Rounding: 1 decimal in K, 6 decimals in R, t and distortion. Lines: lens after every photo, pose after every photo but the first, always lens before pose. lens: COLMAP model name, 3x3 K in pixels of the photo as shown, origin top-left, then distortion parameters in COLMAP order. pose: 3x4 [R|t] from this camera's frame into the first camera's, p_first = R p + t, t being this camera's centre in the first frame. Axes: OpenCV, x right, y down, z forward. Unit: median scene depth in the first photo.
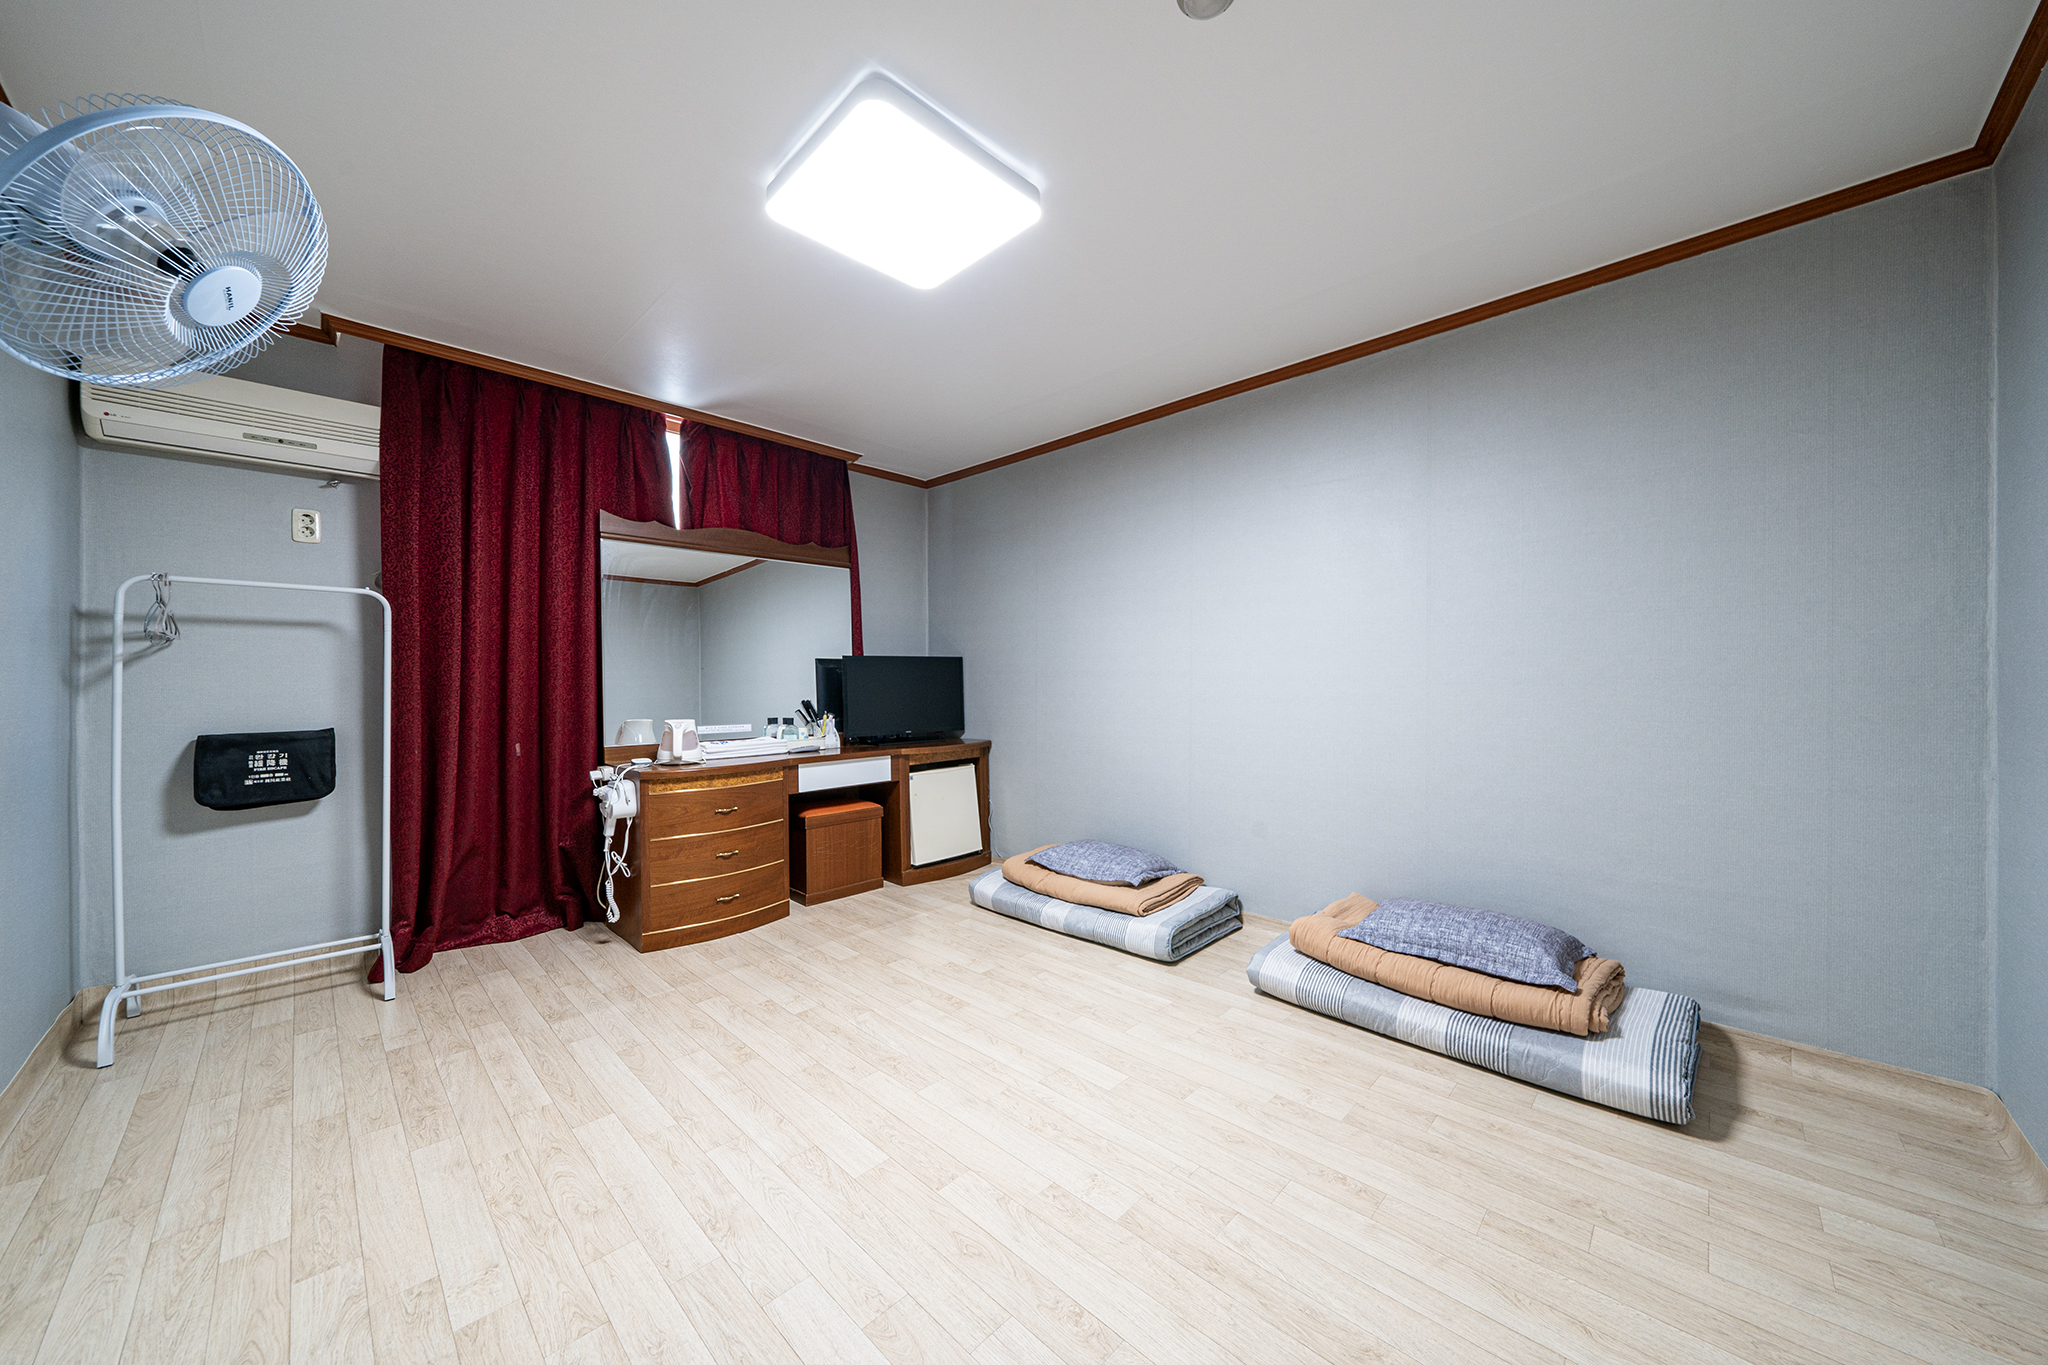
lens RADIAL K [[700.4, 0, 1048.4], [0, 700.4, 688.0], [0, 0, 1]] dist [-0.004157, 0.000551]
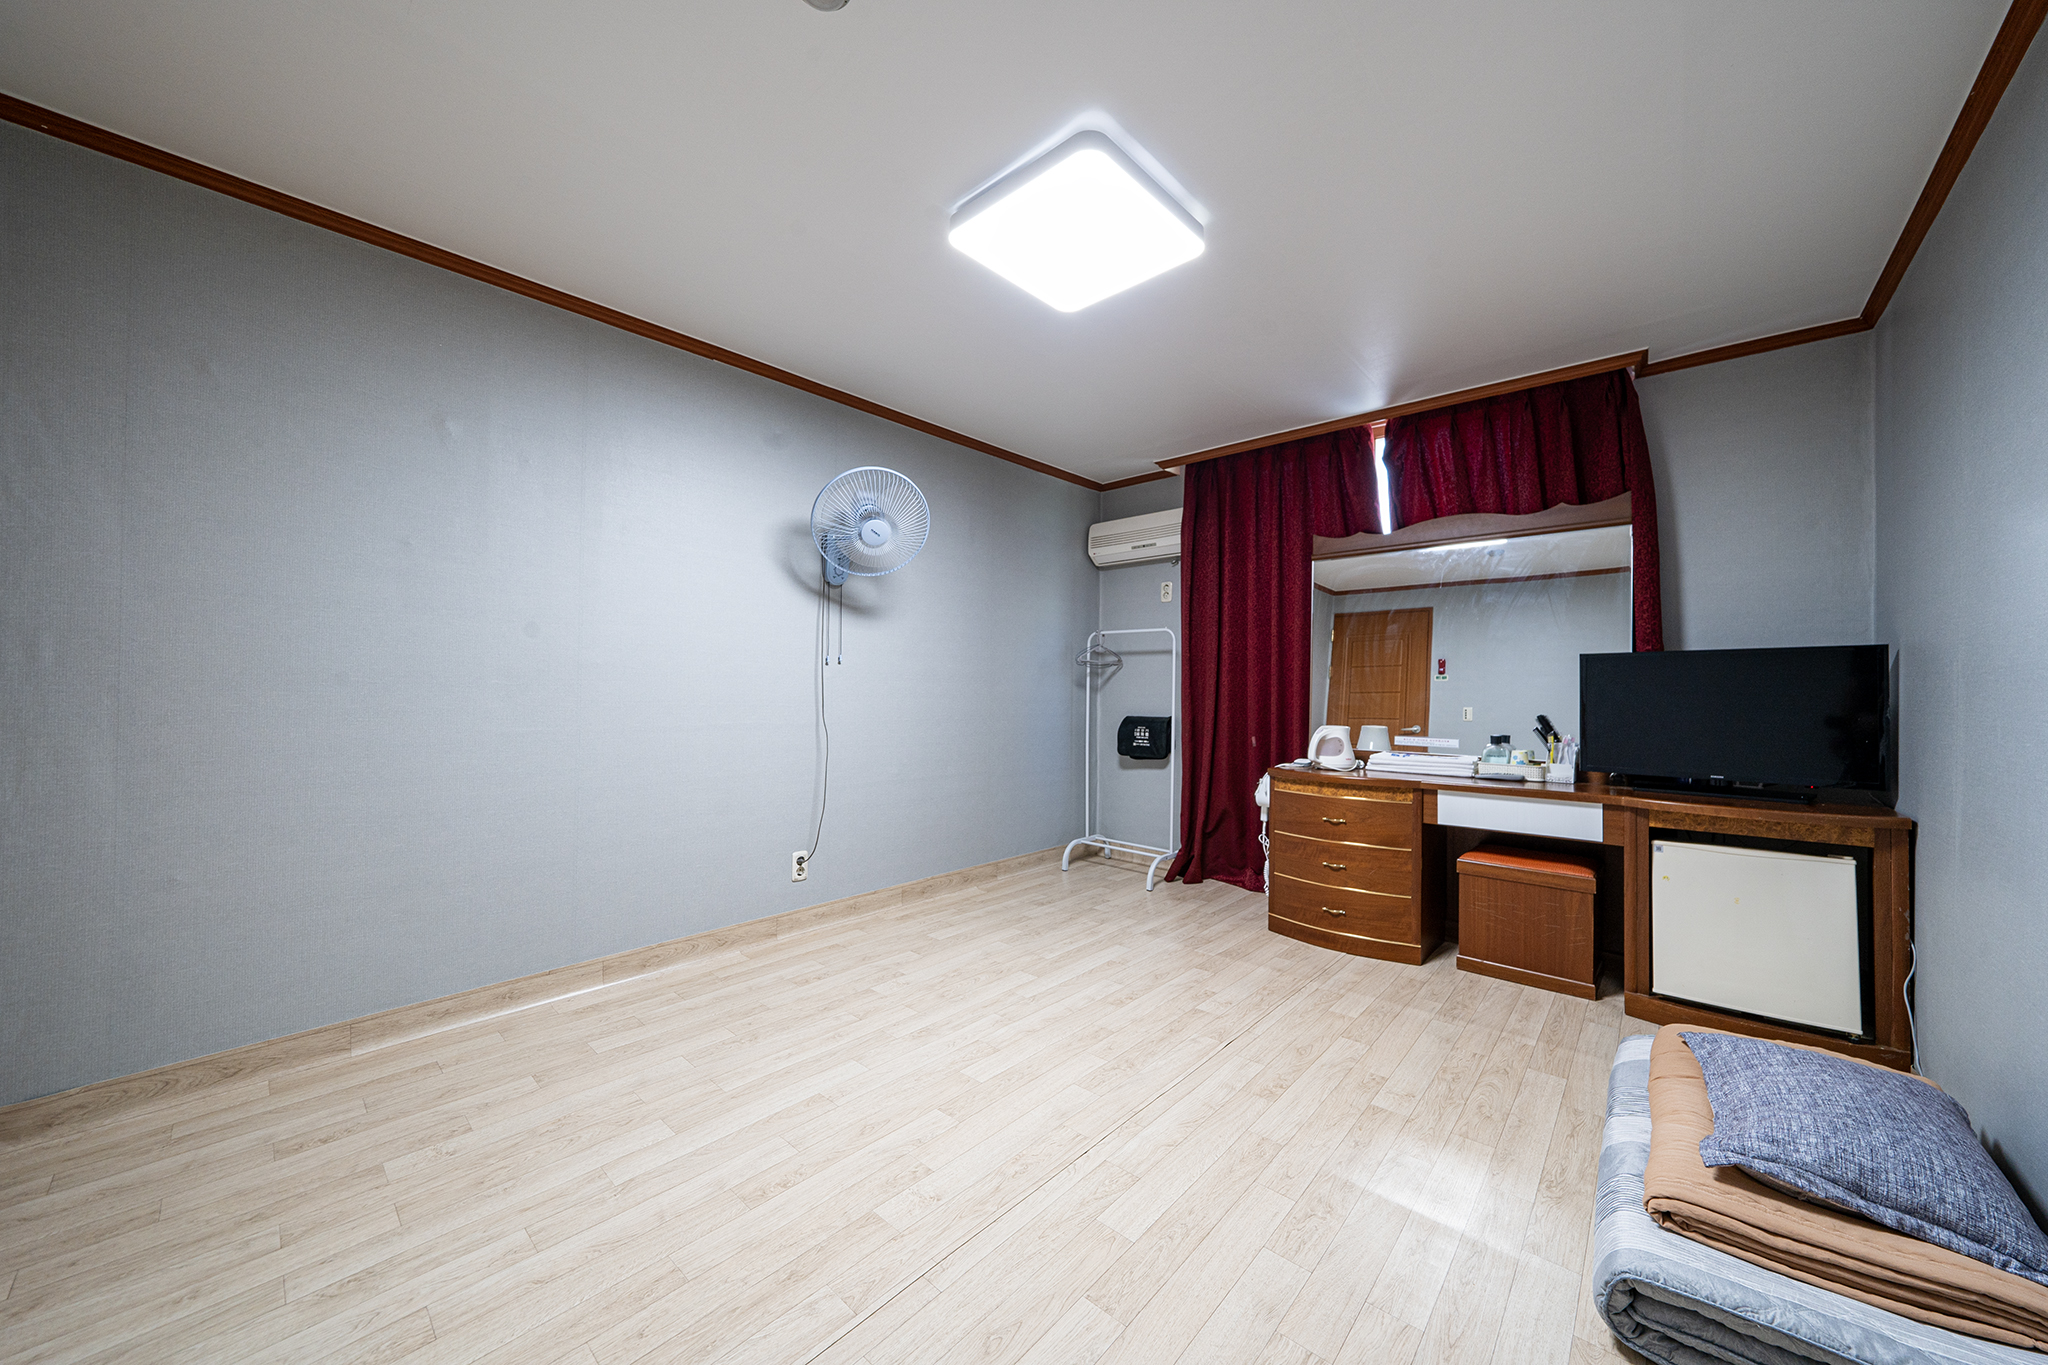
lens RADIAL K [[737.1, 0, 1047.7], [0, 737.1, 687.4], [0, 0, 1]] dist [-0.009007, -0.000149]
pose [[0.030079, 0.001278, -0.999547, 0.571442], [-0.018898, 0.999821, 0.000709, -0.003956], [0.999369, 0.018868, 0.030098, 0.587752]]
